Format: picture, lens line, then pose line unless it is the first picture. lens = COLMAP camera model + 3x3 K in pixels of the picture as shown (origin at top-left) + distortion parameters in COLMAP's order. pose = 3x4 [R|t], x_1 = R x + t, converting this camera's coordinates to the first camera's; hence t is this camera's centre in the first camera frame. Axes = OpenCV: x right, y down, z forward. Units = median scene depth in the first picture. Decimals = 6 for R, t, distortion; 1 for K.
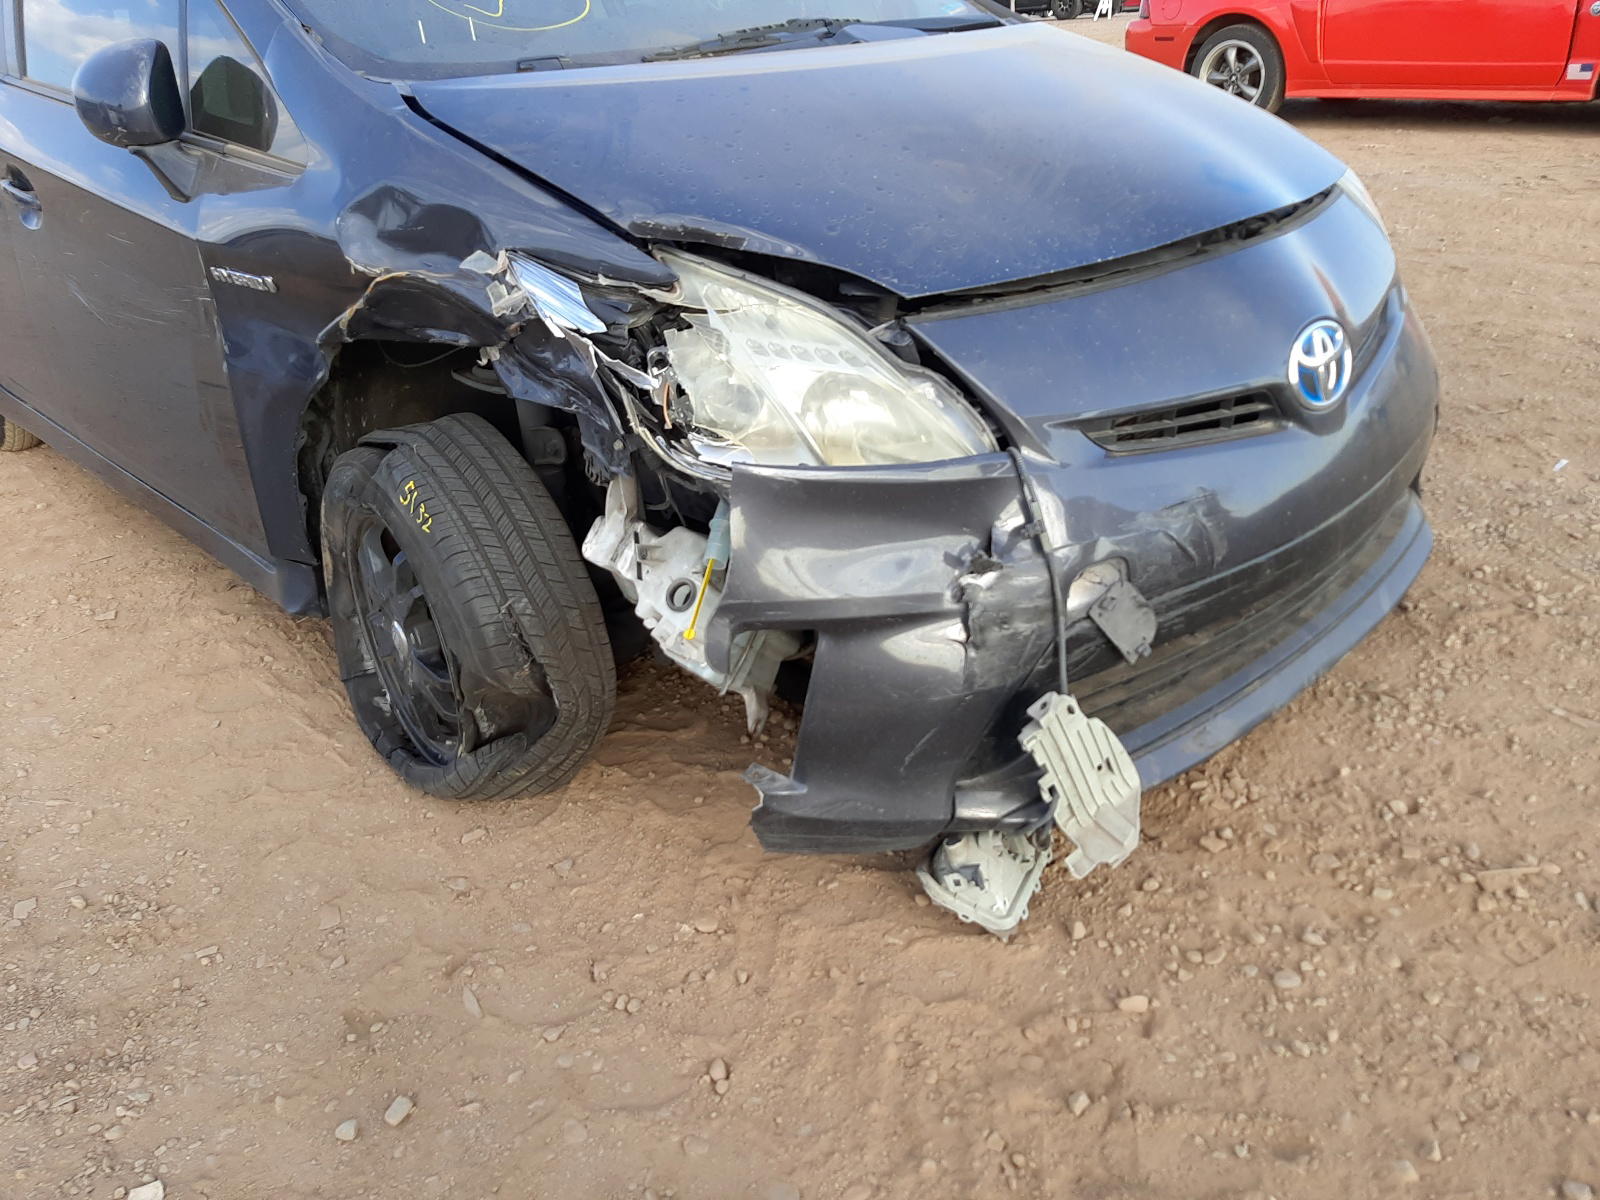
lens RADIAL K [[1243.5, 0, 806.0], [0, 1243.5, 593.3], [0, 0, 1]] dist [0.119611, -0.250840]
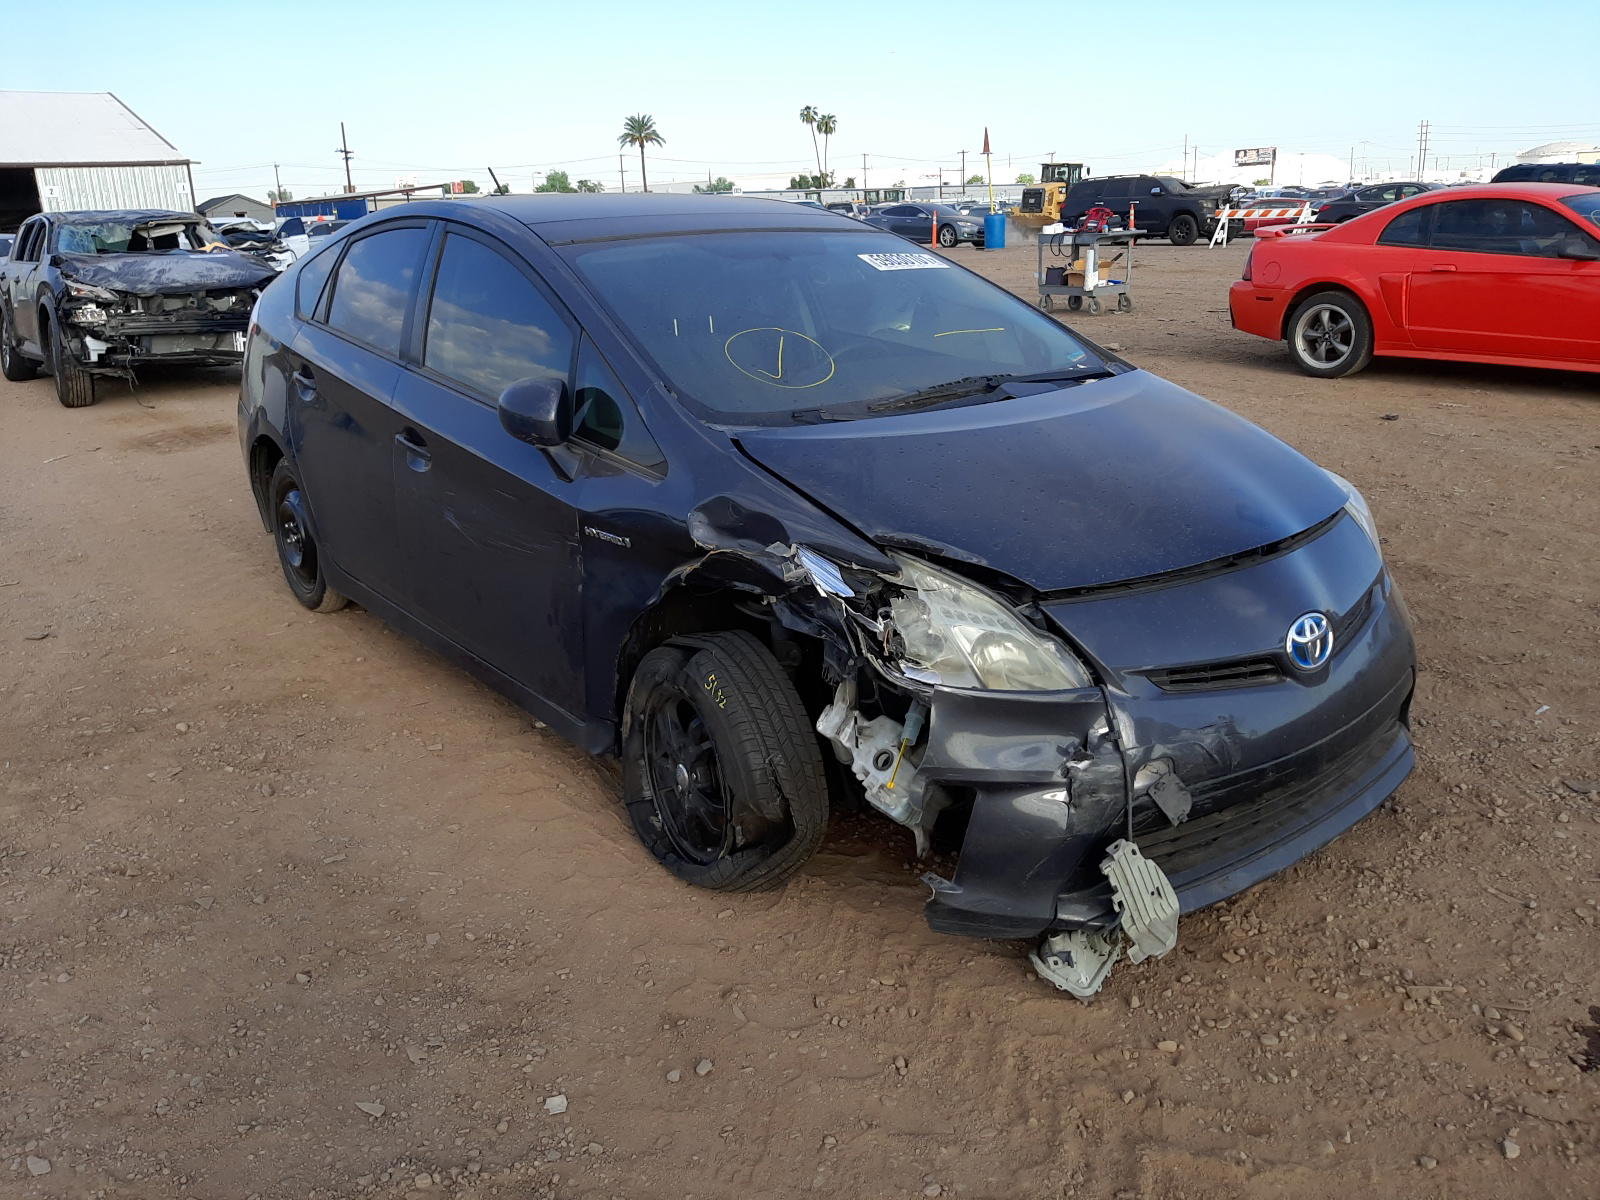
lens RADIAL K [[1243.5, 0, 806.0], [0, 1243.5, 593.3], [0, 0, 1]] dist [0.119611, -0.250840]
pose [[0.994704, 0.061406, -0.082421, -0.082607], [-0.072147, 0.988298, -0.134394, 0.011988], [0.073204, 0.139629, 0.987494, -0.590611]]
